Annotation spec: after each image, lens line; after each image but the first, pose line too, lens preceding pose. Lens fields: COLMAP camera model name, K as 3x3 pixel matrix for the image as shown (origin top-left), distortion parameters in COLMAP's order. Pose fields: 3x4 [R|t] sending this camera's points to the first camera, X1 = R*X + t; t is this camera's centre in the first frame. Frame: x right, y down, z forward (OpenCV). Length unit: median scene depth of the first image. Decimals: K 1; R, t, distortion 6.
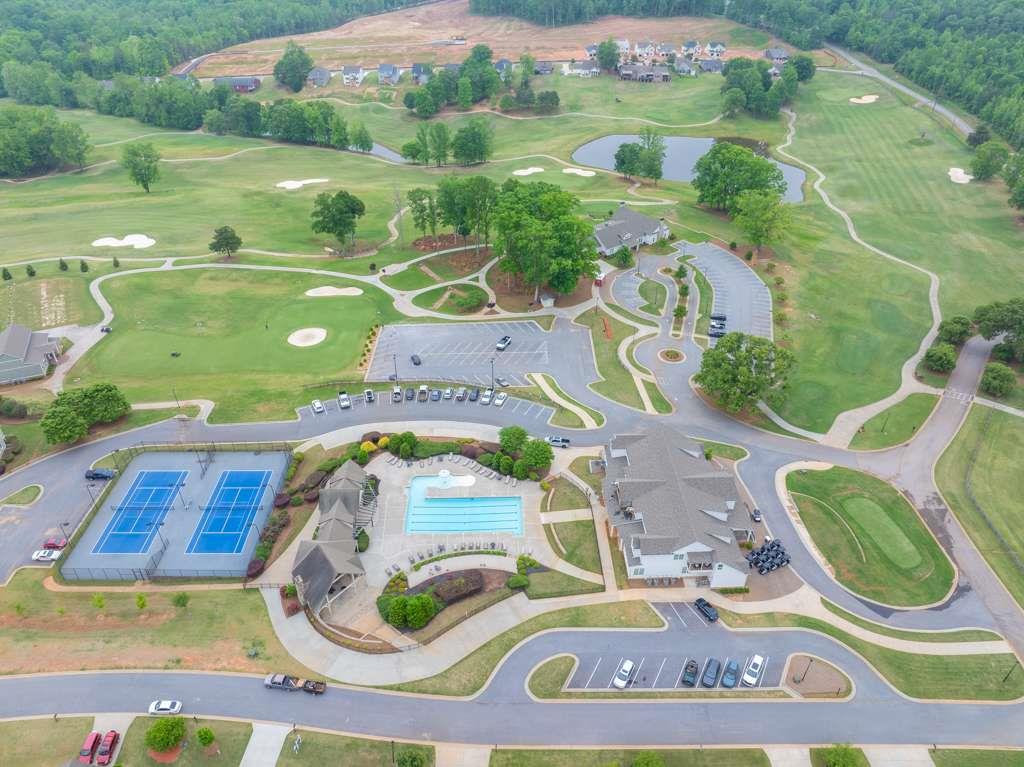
lens RADIAL K [[723.1, 0, 512.0], [0, 723.1, 383.5], [0, 0, 1]] dist [-0.033531, 0.002231]
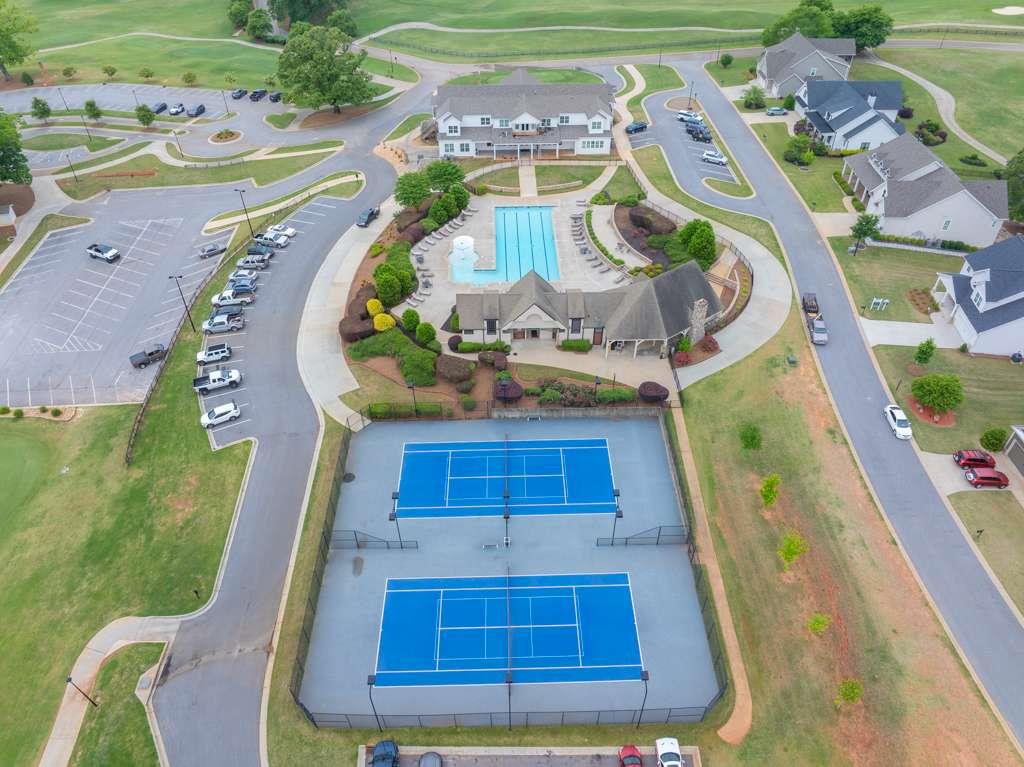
lens RADIAL K [[723.1, 0, 512.0], [0, 723.1, 383.5], [0, 0, 1]] dist [-0.033531, 0.002231]
pose [[-0.020136, -0.654479, 0.755812, -0.834233], [0.572189, 0.612379, 0.545519, -0.181700], [-0.819874, 0.443452, 0.362155, 0.843548]]
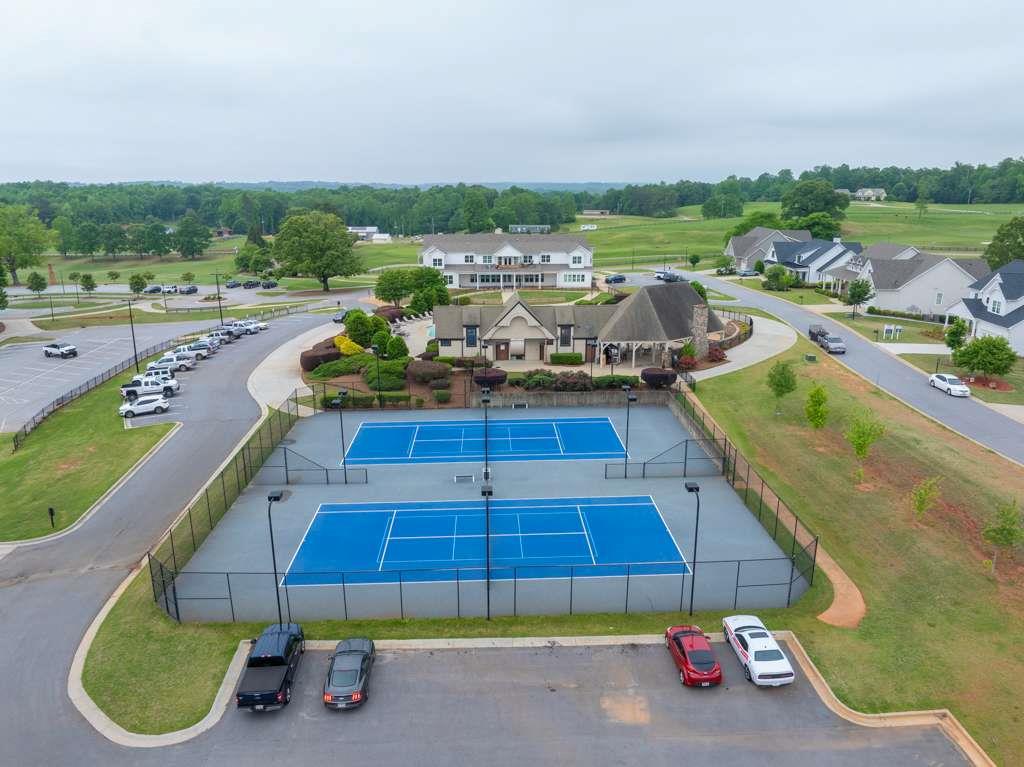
lens RADIAL K [[723.1, 0, 512.0], [0, 723.1, 383.5], [0, 0, 1]] dist [-0.033531, 0.002231]
pose [[-0.041119, -0.250999, 0.967114, -0.886608], [0.567087, 0.791062, 0.229418, 0.062551], [-0.822631, 0.557871, 0.109810, 1.013056]]
